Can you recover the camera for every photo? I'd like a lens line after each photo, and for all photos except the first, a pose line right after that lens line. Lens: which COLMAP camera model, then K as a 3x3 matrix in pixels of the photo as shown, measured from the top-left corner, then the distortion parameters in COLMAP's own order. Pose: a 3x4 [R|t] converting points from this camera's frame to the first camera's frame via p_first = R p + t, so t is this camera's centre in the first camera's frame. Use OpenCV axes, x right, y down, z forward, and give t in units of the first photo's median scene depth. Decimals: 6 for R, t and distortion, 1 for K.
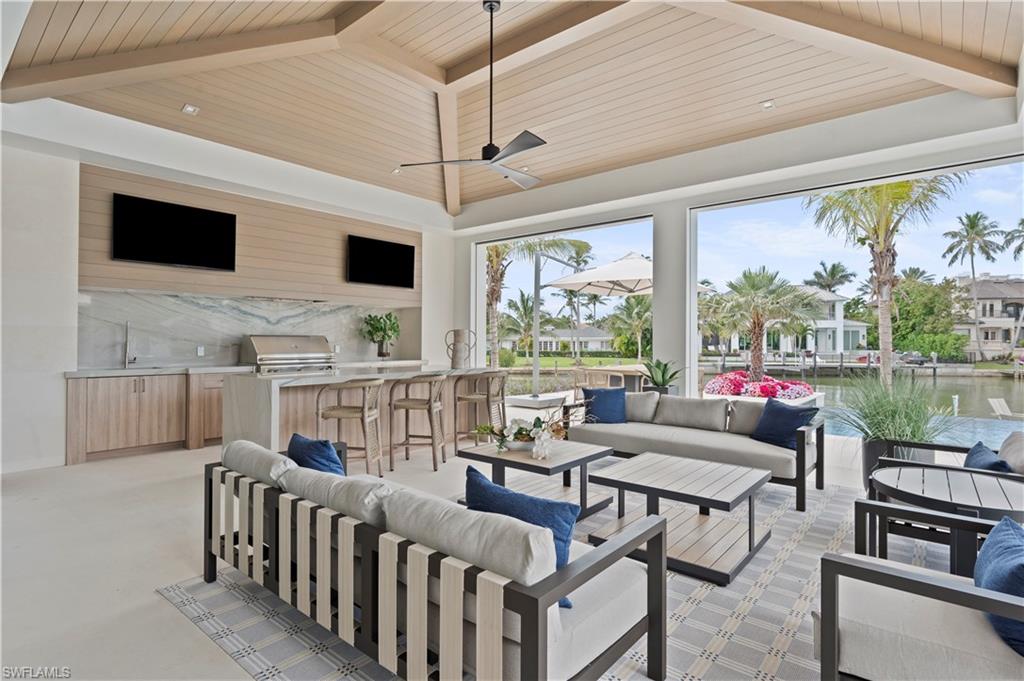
lens RADIAL K [[520.2, 0, 509.8], [0, 520.2, 338.5], [0, 0, 1]] dist [0.000592, 0.000185]
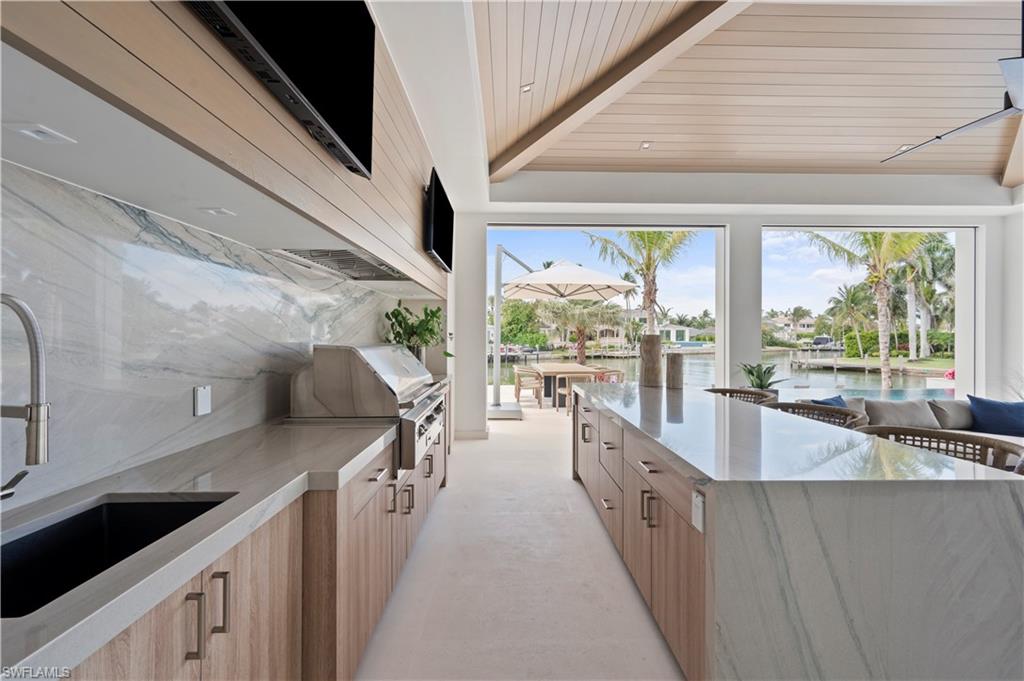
lens RADIAL K [[410.7, 0, 512.5], [0, 410.7, 336.1], [0, 0, 1]] dist [-0.002325, -0.000108]
pose [[0.752134, -0.001811, 0.659007, -0.096763], [0.001456, 0.999998, 0.001086, -0.002418], [-0.659008, 0.000143, 0.752136, 0.107010]]
